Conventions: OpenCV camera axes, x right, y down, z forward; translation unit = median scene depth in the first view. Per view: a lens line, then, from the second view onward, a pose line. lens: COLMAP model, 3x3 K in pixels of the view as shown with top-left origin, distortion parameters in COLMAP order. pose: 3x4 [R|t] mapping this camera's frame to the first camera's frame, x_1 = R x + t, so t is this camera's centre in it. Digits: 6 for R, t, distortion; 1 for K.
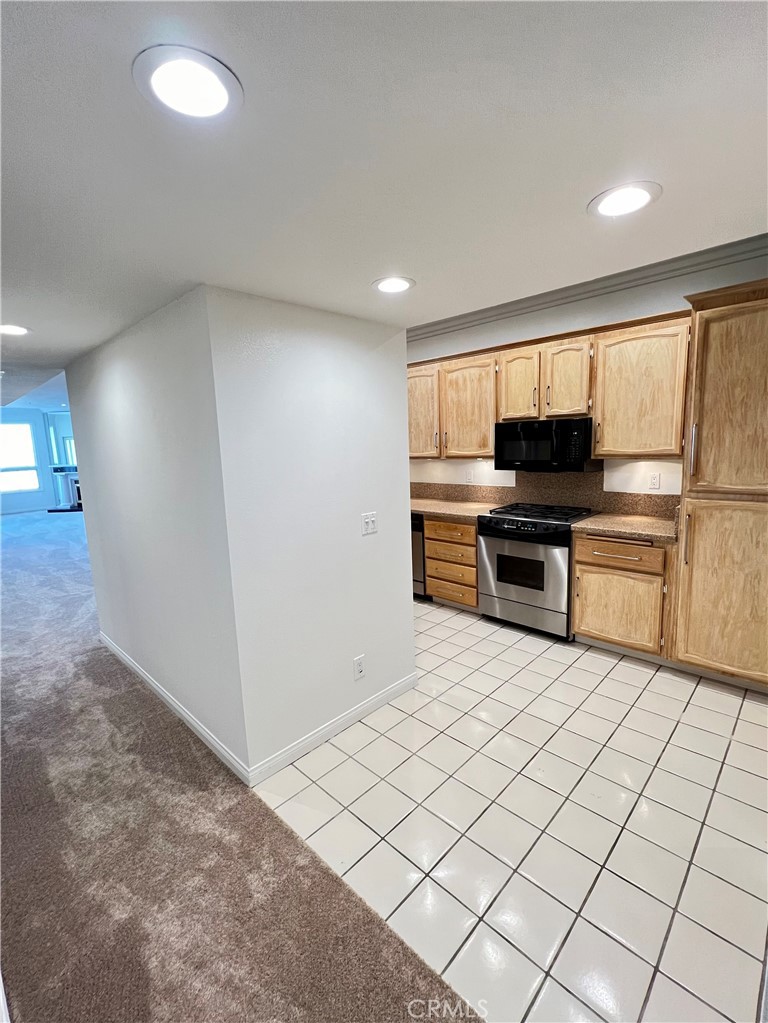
lens RADIAL K [[452.1, 0, 386.2], [0, 452.1, 506.9], [0, 0, 1]] dist [-0.004458, -0.000387]
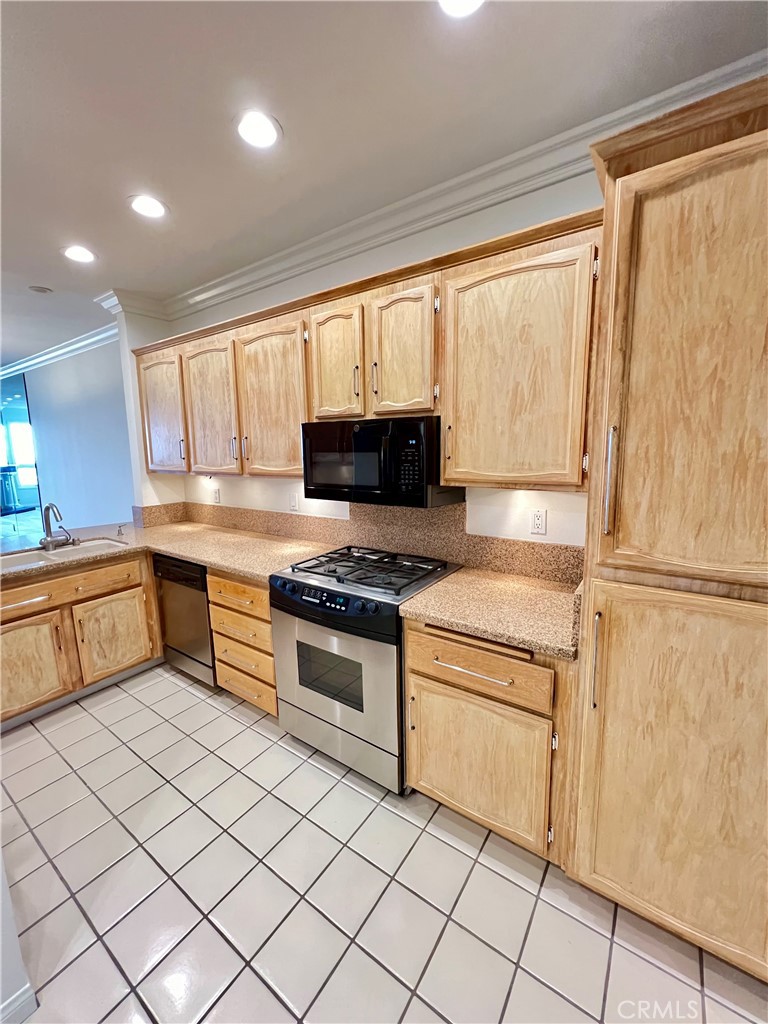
lens RADIAL K [[412.5, 0, 390.1], [0, 412.5, 507.9], [0, 0, 1]] dist [-0.002040, -0.000186]
pose [[0.985102, -0.005556, 0.171879, 0.300187], [0.005463, 0.999985, 0.001013, -0.079191], [-0.171882, -0.000059, 0.985118, 0.483656]]
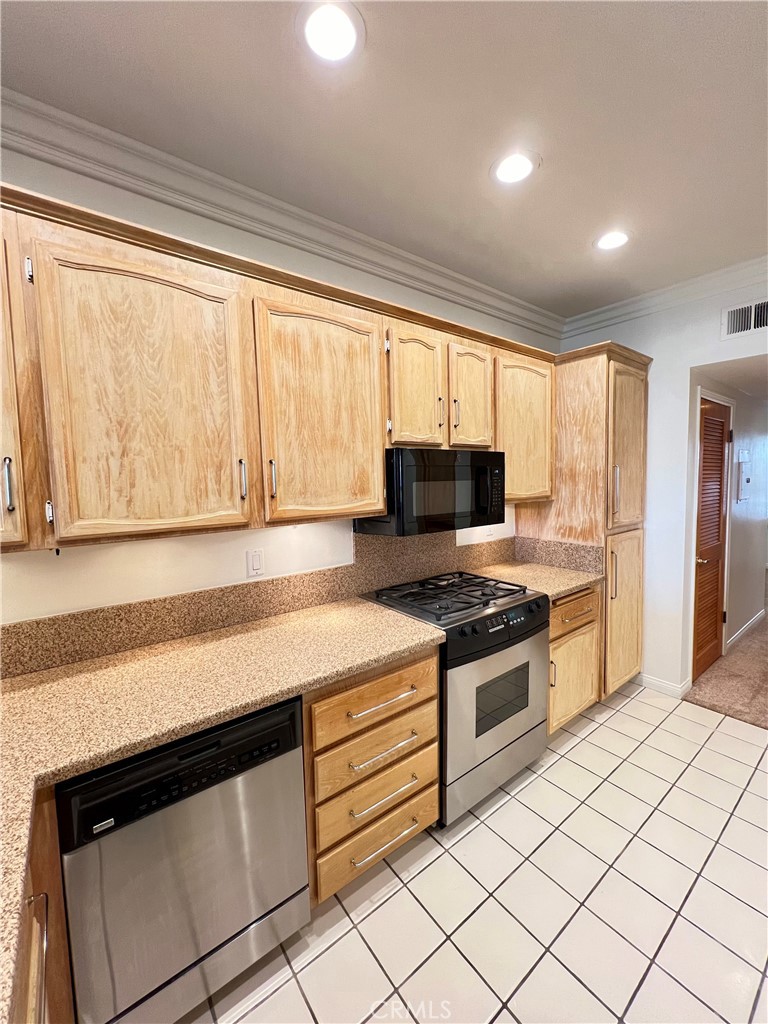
lens RADIAL K [[412.5, 0, 388.4], [0, 412.5, 506.7], [0, 0, 1]] dist [-0.002040, -0.000186]
pose [[0.134437, -0.038535, 0.990173, -0.271070], [0.156798, 0.987482, 0.017141, -0.147198], [-0.978438, 0.152953, 0.138796, 1.098524]]
